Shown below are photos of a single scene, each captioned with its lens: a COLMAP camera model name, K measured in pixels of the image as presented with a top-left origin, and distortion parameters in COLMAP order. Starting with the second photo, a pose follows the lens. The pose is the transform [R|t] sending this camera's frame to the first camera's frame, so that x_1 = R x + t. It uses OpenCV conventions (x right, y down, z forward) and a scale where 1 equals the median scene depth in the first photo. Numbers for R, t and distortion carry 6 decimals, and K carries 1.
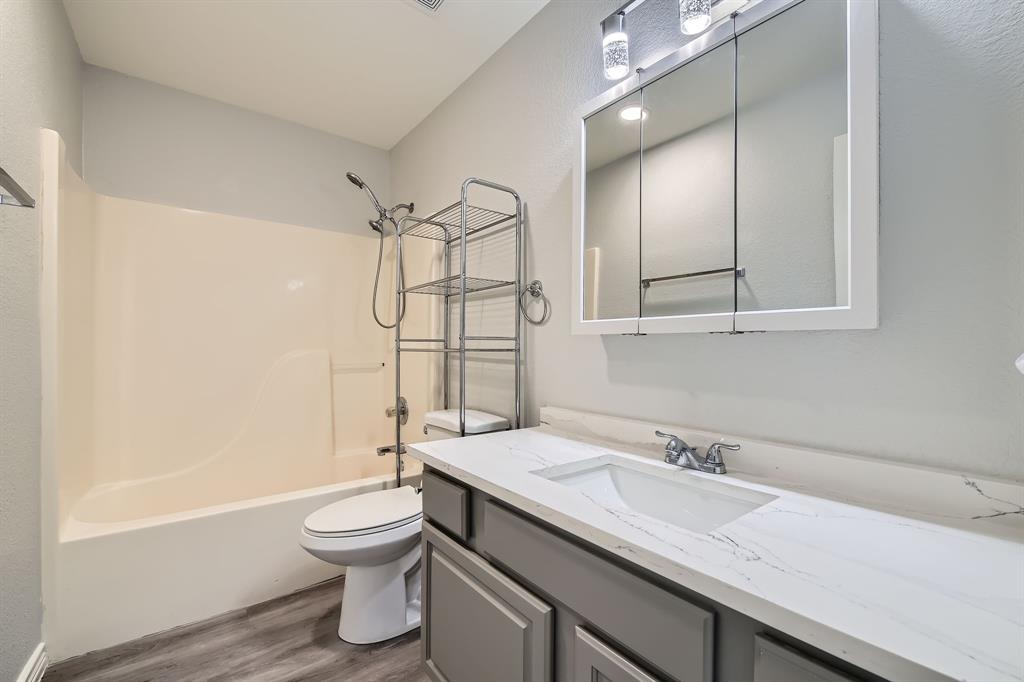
lens RADIAL K [[410.1, 0, 512.4], [0, 410.1, 346.1], [0, 0, 1]] dist [-0.002232, -0.000260]
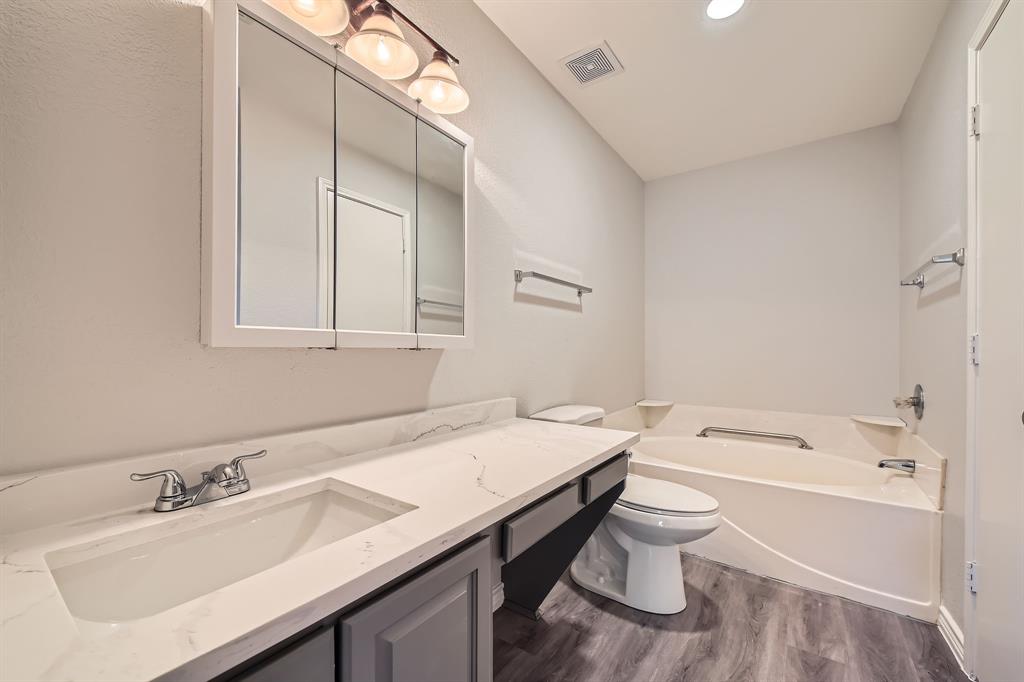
lens RADIAL K [[410.1, 0, 512.4], [0, 410.1, 346.1], [0, 0, 1]] dist [-0.002232, -0.000260]
pose [[-0.268995, 0.000525, 0.963142, -0.636926], [-0.005640, 0.999982, -0.002121, -0.014796], [-0.963125, -0.006003, -0.268987, 0.819012]]
